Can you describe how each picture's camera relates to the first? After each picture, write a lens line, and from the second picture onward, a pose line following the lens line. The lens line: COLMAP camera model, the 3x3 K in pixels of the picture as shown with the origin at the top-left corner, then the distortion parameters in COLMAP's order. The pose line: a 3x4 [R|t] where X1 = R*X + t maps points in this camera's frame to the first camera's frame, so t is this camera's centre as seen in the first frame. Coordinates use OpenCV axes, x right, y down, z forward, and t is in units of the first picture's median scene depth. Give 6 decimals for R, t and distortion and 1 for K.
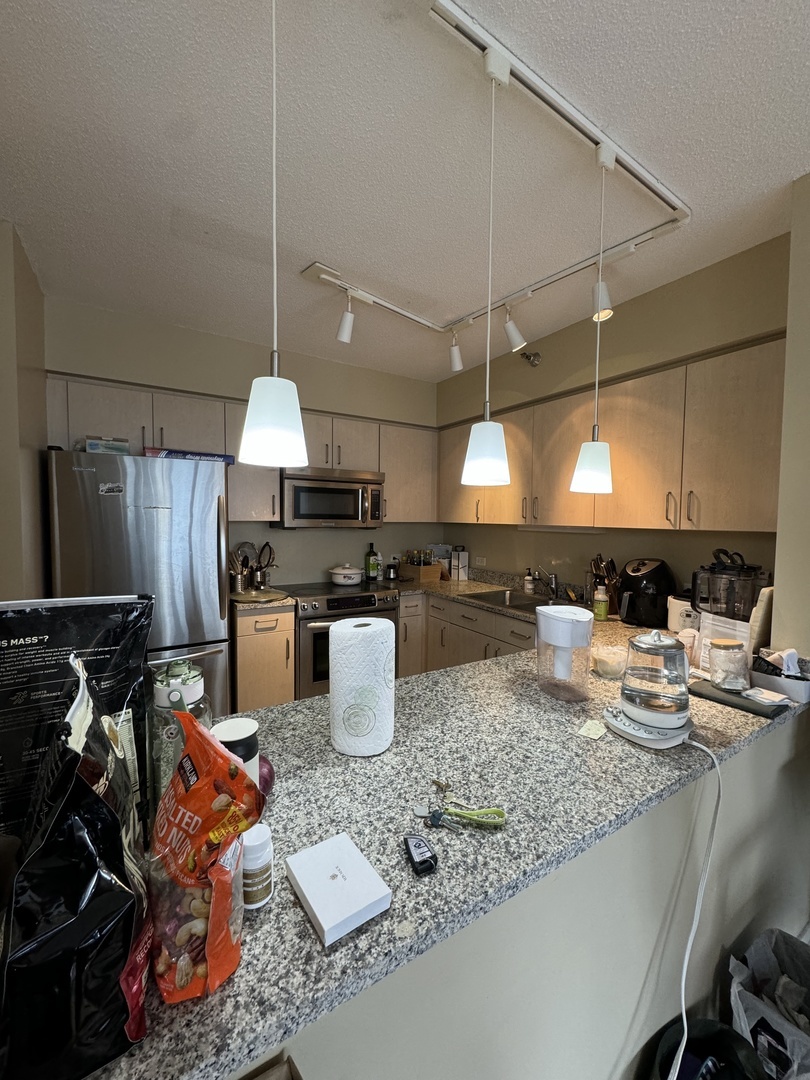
lens RADIAL K [[431.3, 0, 405.6], [0, 431.3, 539.8], [0, 0, 1]] dist [-0.004067, 0.000451]
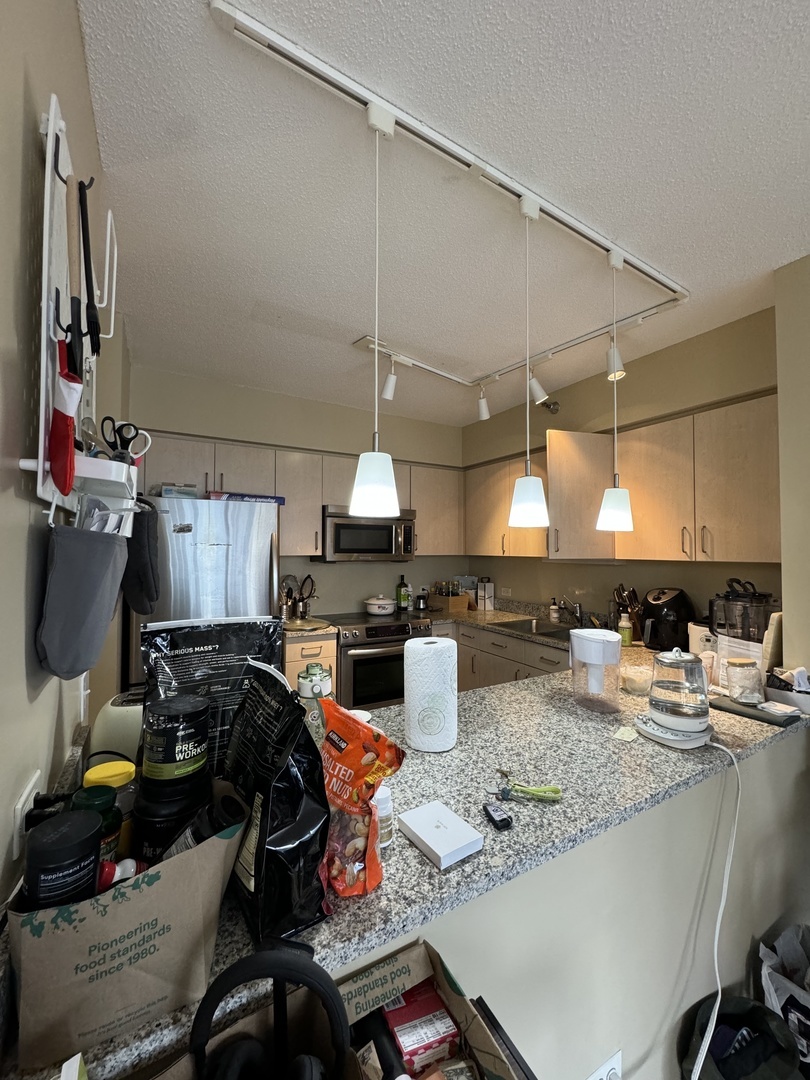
lens RADIAL K [[431.3, 0, 405.9], [0, 431.3, 539.5], [0, 0, 1]] dist [-0.004067, 0.000451]
pose [[0.999471, -0.008994, -0.031259, -0.063460], [0.006634, 0.997176, -0.074812, -0.000913], [0.031843, 0.074565, 0.996708, -0.116564]]
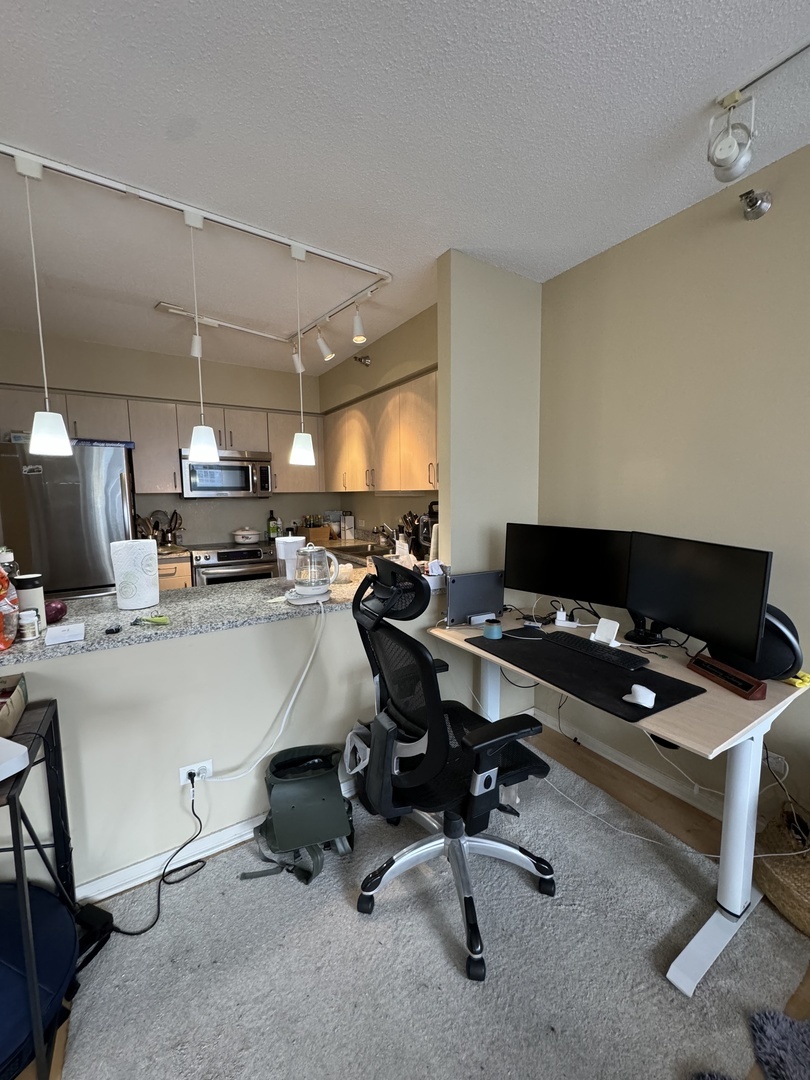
lens RADIAL K [[431.3, 0, 404.8], [0, 431.3, 539.5], [0, 0, 1]] dist [-0.004067, 0.000451]
pose [[0.999706, -0.022652, 0.008674, 0.501400], [0.022159, 0.998336, 0.053242, 0.058462], [-0.009866, -0.053035, 0.998544, -0.399165]]
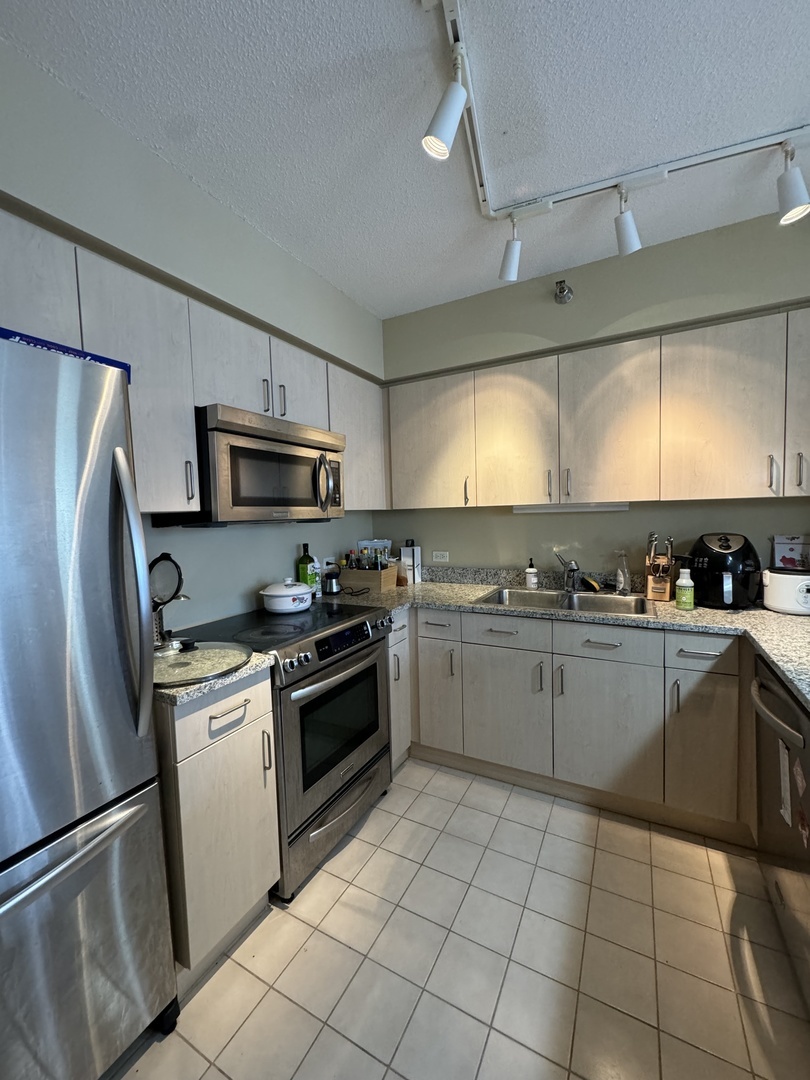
lens RADIAL K [[431.3, 0, 407.4], [0, 431.3, 537.8], [0, 0, 1]] dist [-0.004067, 0.000451]
pose [[0.865971, -0.065675, 0.495763, -0.479317], [0.065920, 0.997680, 0.017020, -0.004578], [-0.495731, 0.017942, 0.868291, 0.593239]]
